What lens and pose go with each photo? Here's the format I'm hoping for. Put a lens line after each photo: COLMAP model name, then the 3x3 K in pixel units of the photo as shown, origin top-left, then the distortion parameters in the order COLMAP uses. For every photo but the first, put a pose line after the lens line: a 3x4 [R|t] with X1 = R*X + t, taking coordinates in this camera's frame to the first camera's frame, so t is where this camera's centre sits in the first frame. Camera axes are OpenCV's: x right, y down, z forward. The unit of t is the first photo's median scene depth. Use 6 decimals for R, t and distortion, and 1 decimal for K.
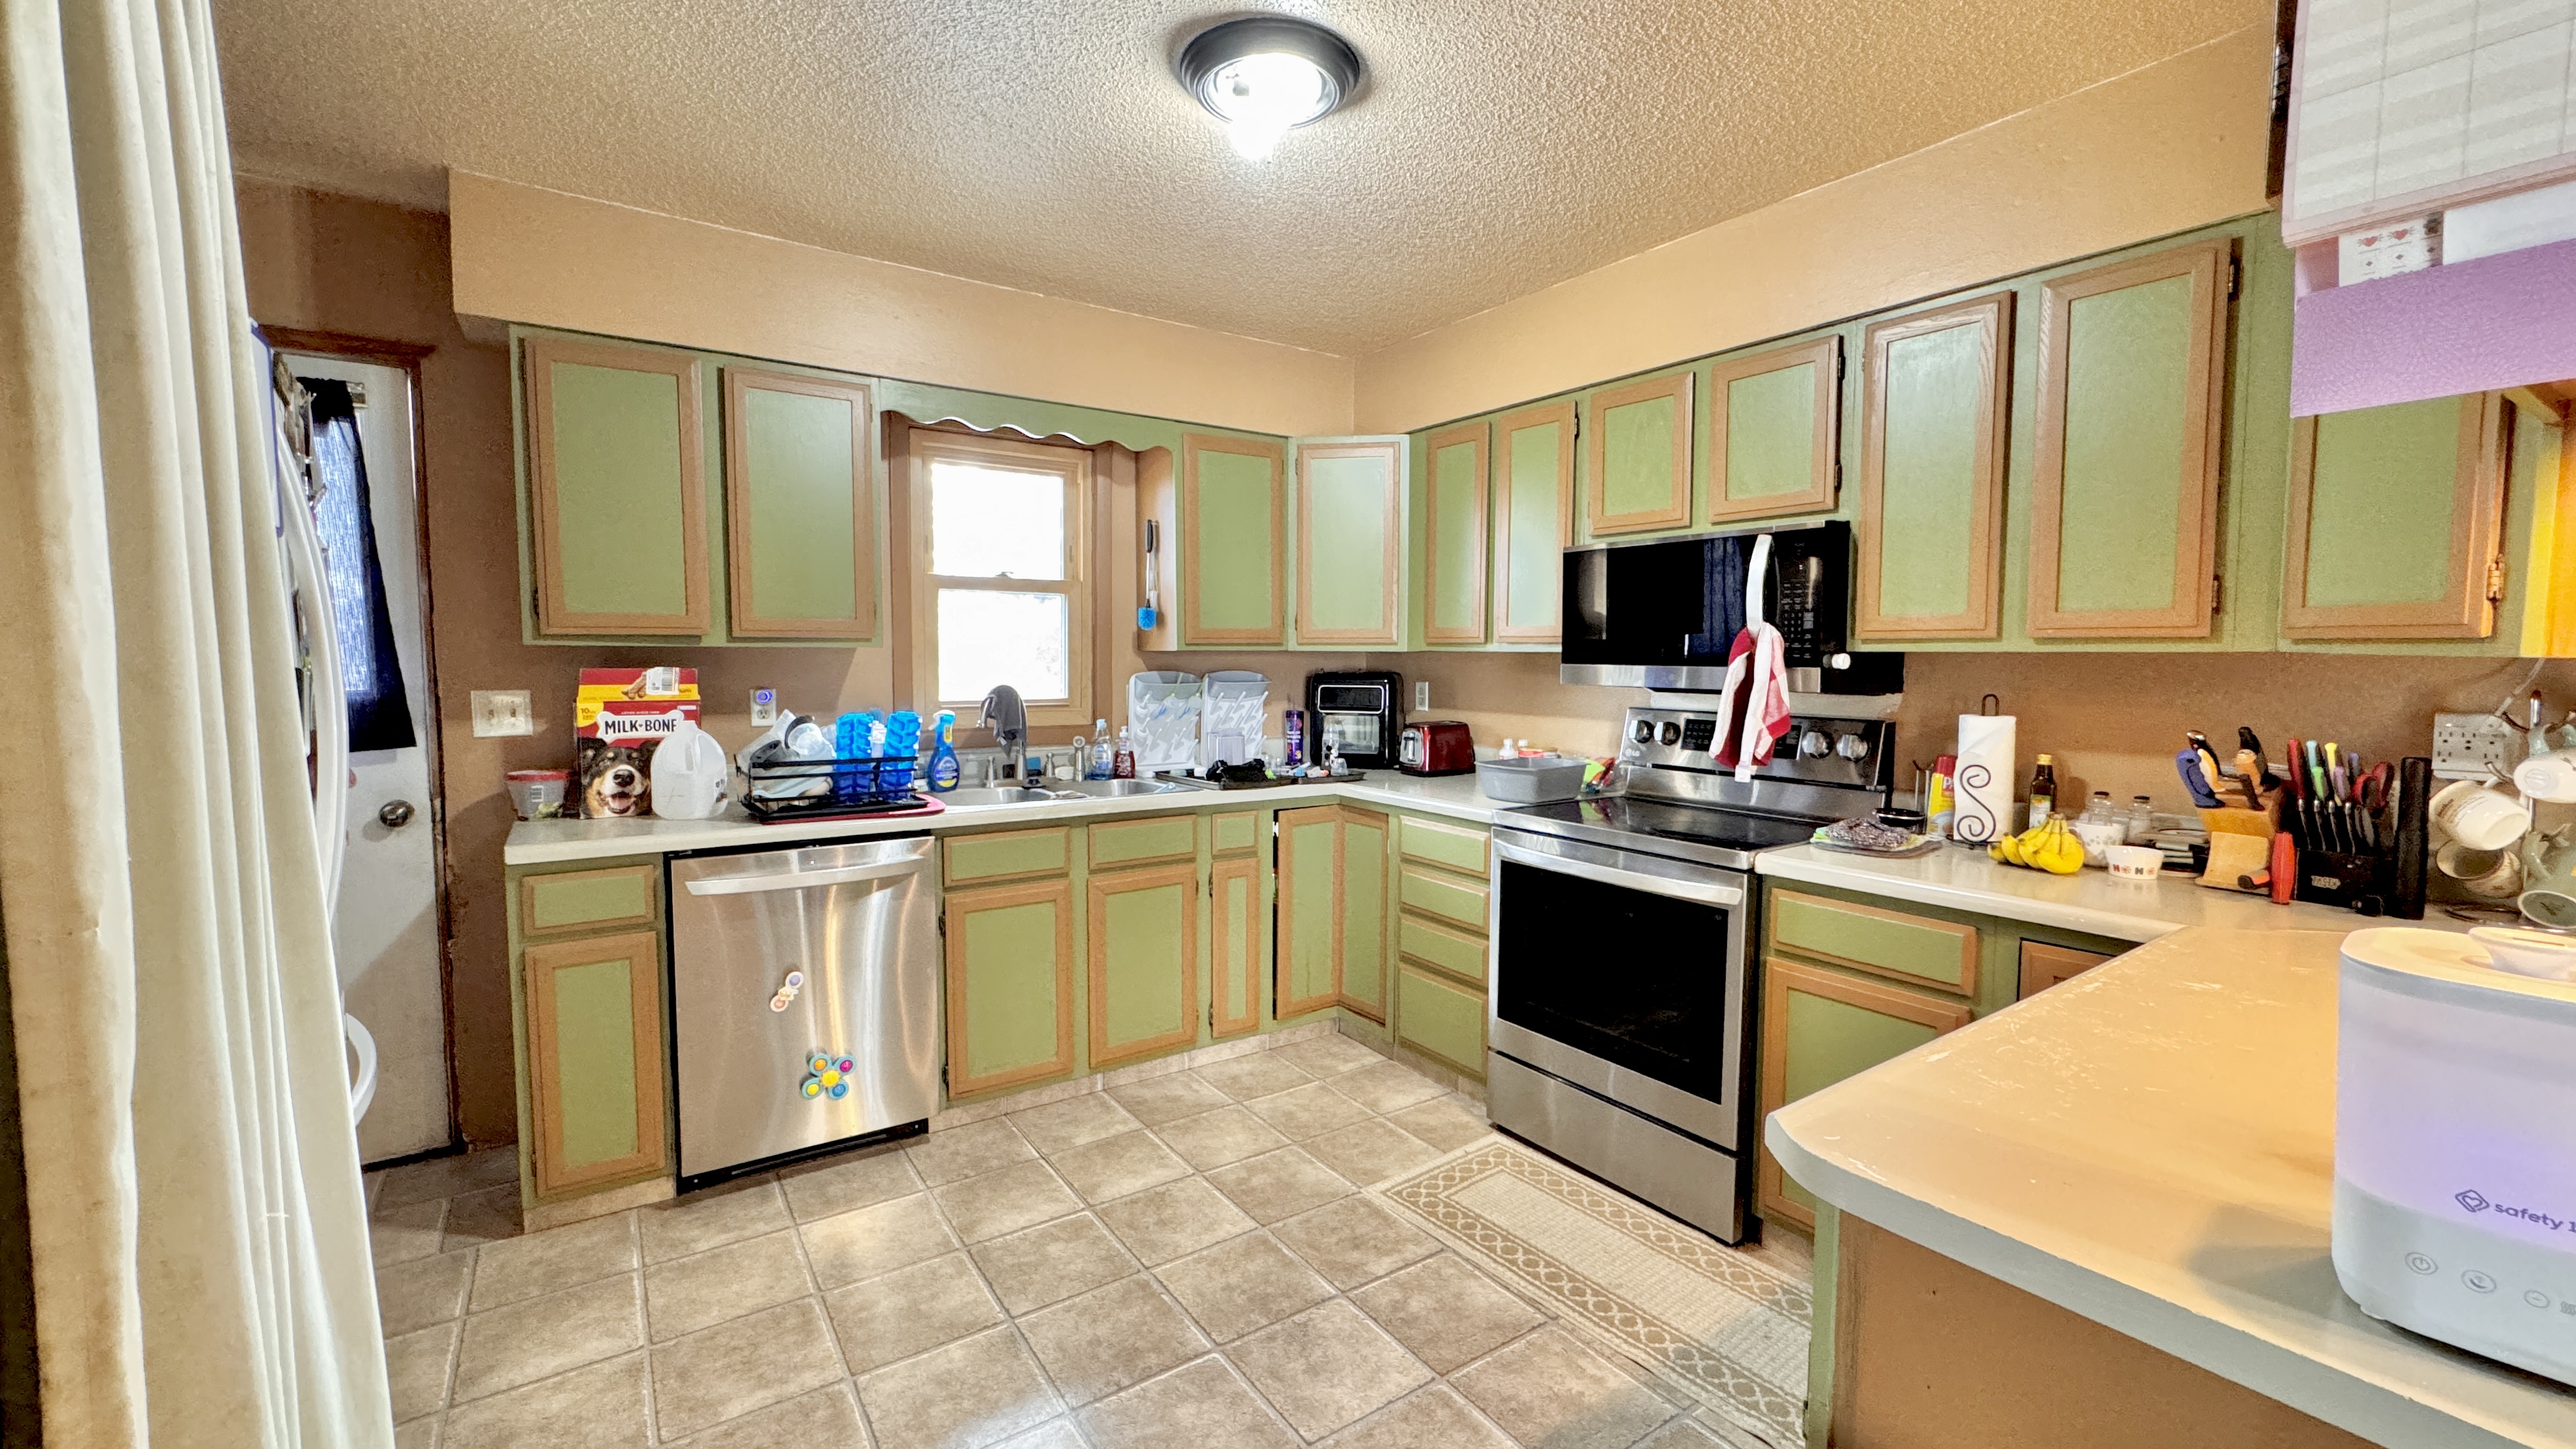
lens RADIAL K [[1030.2, 0, 1284.0], [0, 1030.2, 724.8], [0, 0, 1]] dist [-0.001956, -0.000052]
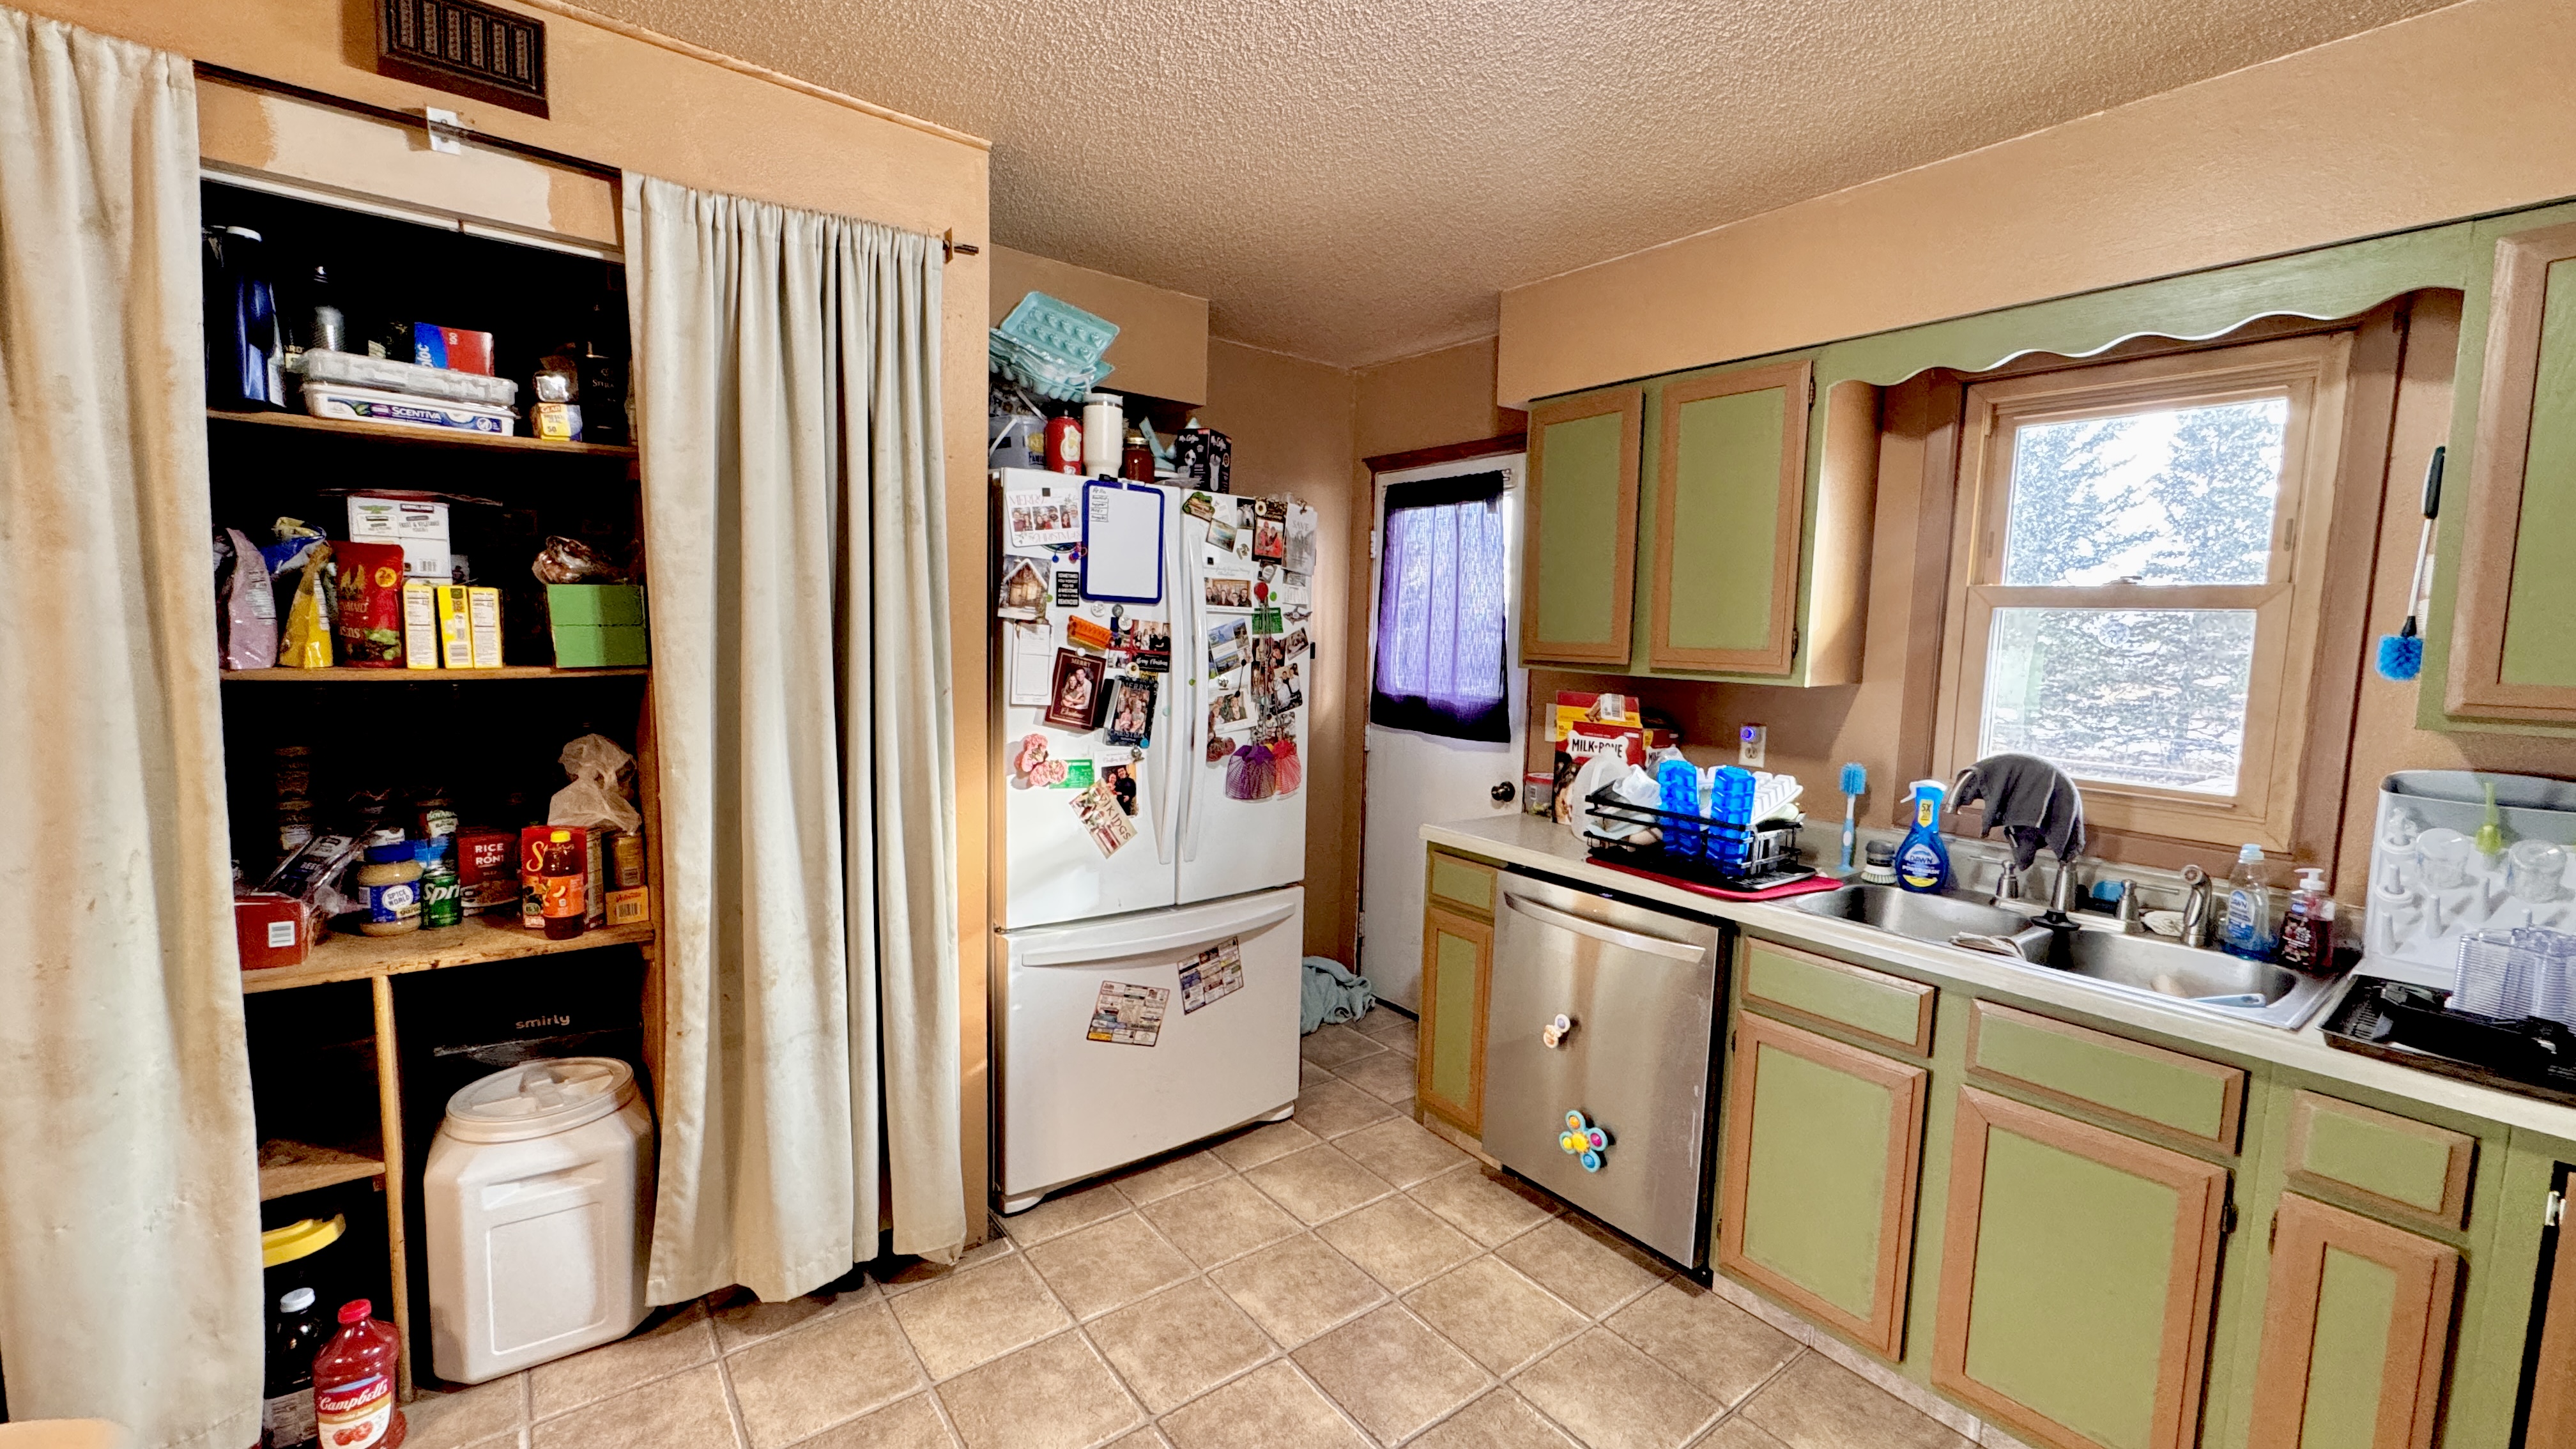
lens RADIAL K [[1030.2, 0, 1278.0], [0, 1030.2, 729.0], [0, 0, 1]] dist [-0.001956, -0.000052]
pose [[0.048847, 0.098389, -0.993948, 0.414006], [-0.100041, 0.990614, 0.093142, -0.083239], [0.993784, 0.094886, 0.058232, 0.602929]]
